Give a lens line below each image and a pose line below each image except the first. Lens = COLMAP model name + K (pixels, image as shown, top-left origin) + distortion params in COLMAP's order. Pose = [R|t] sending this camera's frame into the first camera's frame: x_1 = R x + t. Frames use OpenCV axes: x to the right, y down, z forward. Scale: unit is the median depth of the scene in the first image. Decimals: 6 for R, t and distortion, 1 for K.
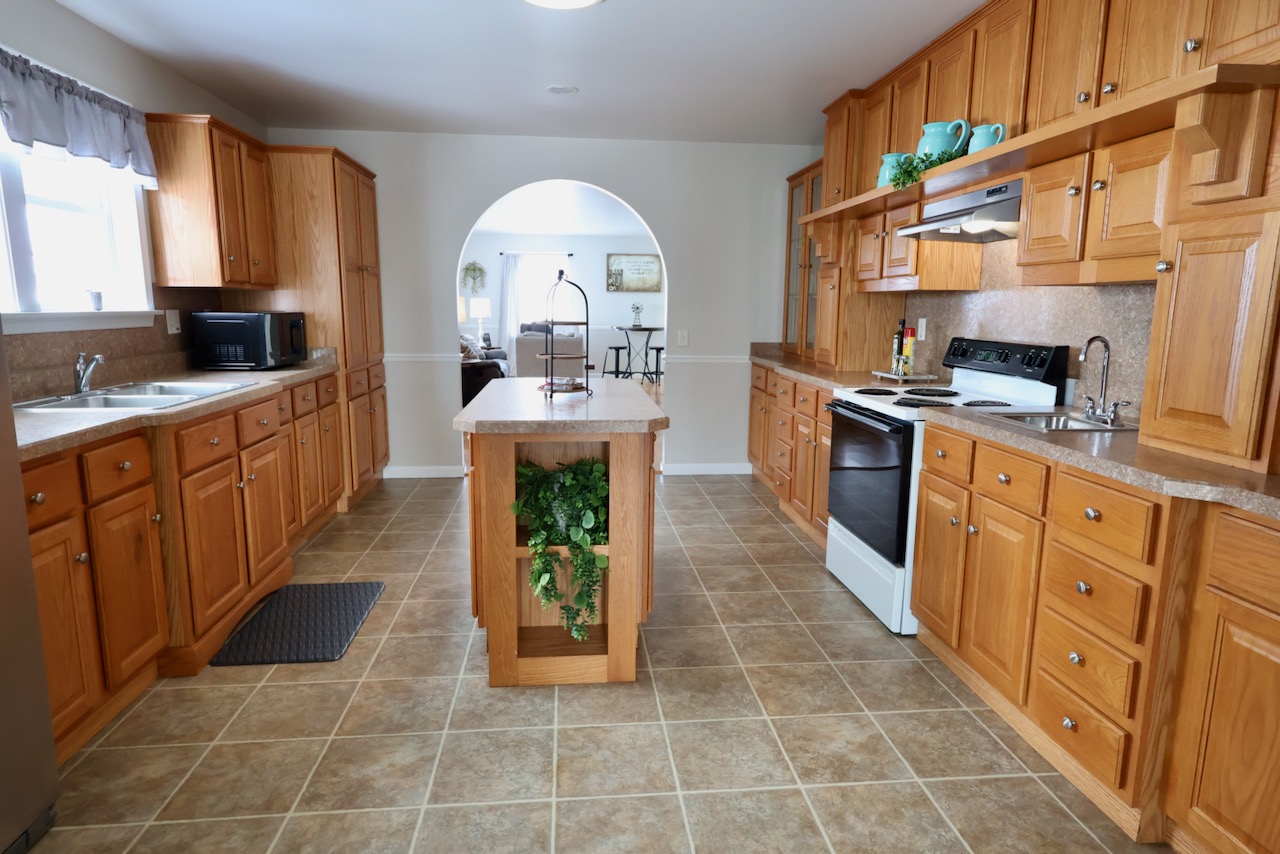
lens RADIAL K [[752.9, 0, 635.0], [0, 752.9, 428.5], [0, 0, 1]] dist [0.011327, 0.001606]
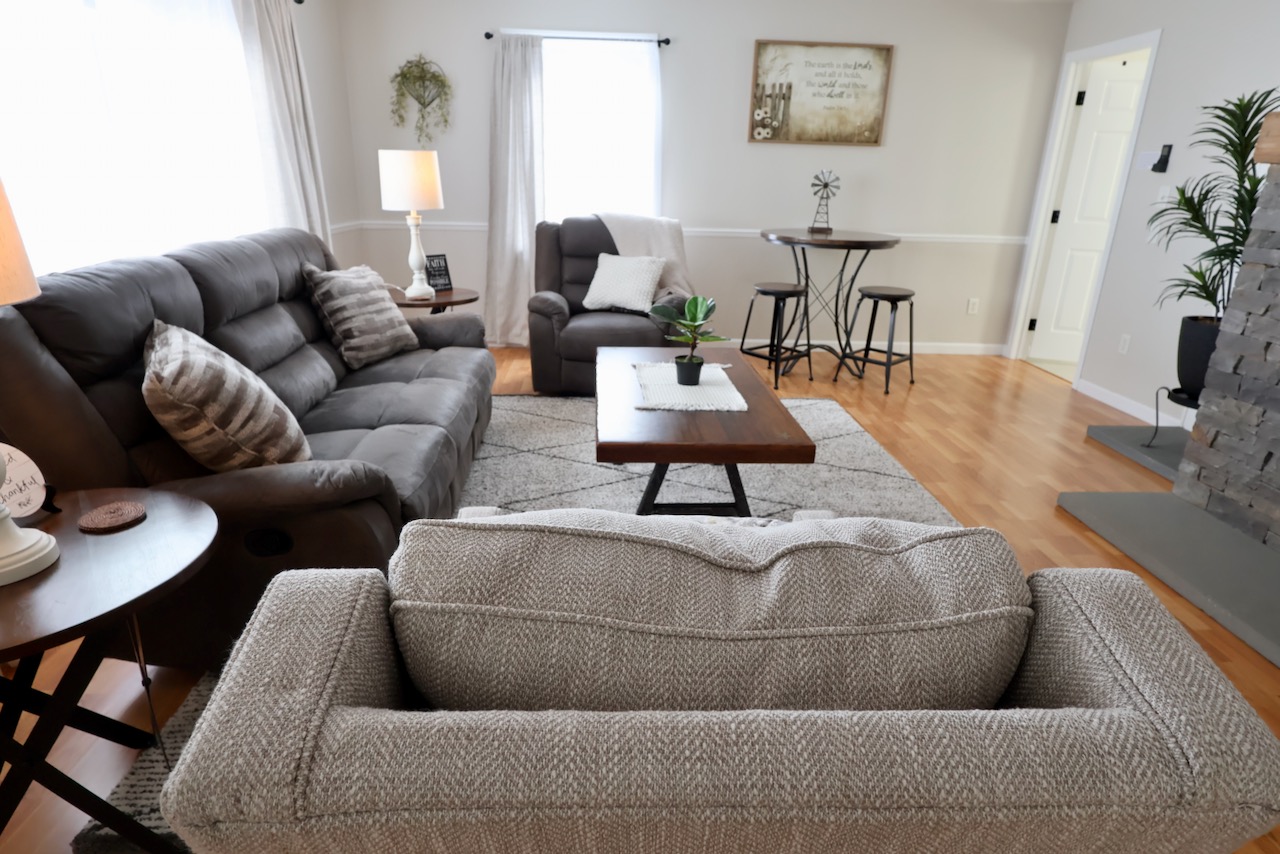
lens RADIAL K [[696.6, 0, 638.6], [0, 696.6, 433.1], [0, 0, 1]] dist [0.001754, -0.002260]
pose [[0.998568, 0.030821, -0.043725, -0.322916], [-0.022026, 0.981733, 0.188984, -0.413957], [0.048751, -0.187751, 0.981006, 2.547216]]
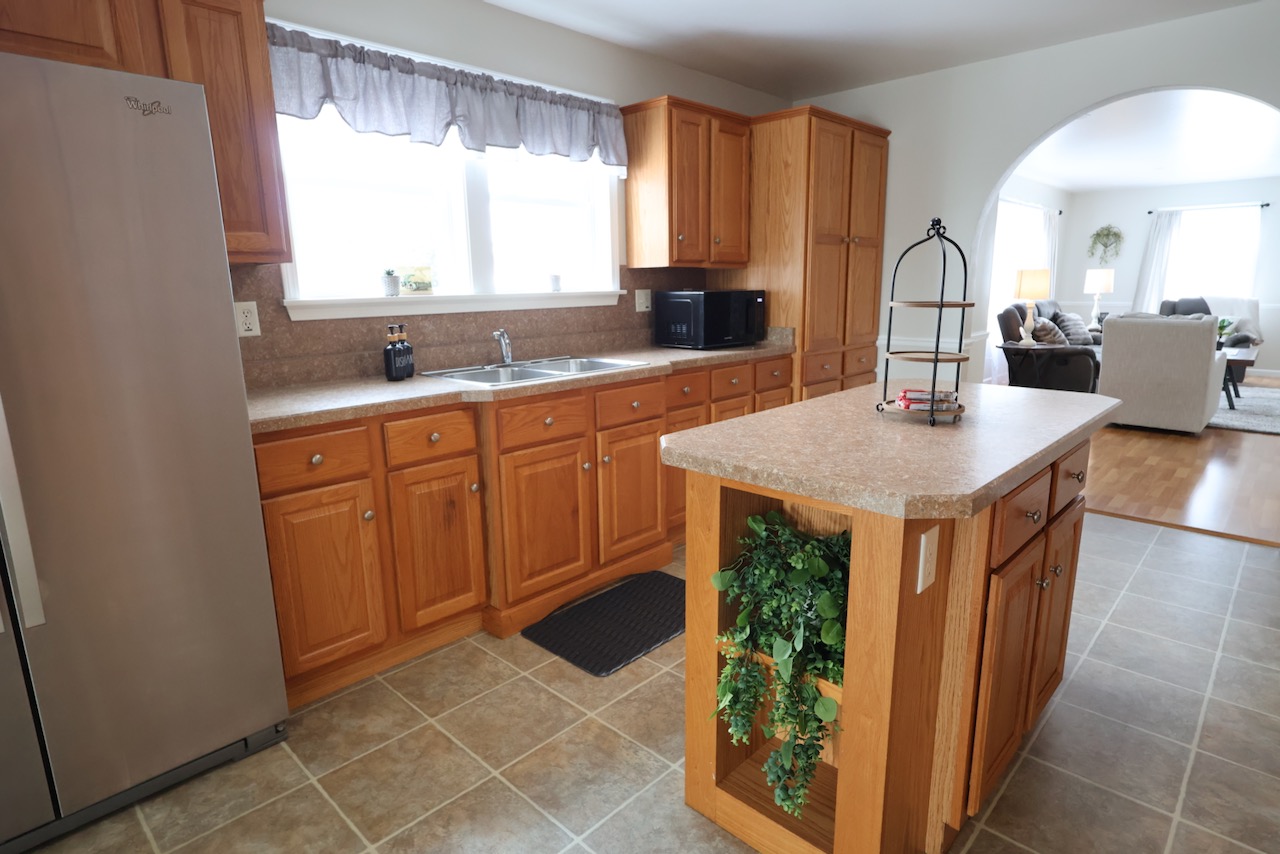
lens RADIAL K [[696.6, 0, 634.9], [0, 696.6, 427.3], [0, 0, 1]] dist [0.001754, -0.002260]
pose [[0.652374, 0.137697, -0.745283, 0.201889], [-0.104943, 0.990296, 0.091104, -0.067556], [0.750596, 0.018779, 0.660494, 0.440985]]
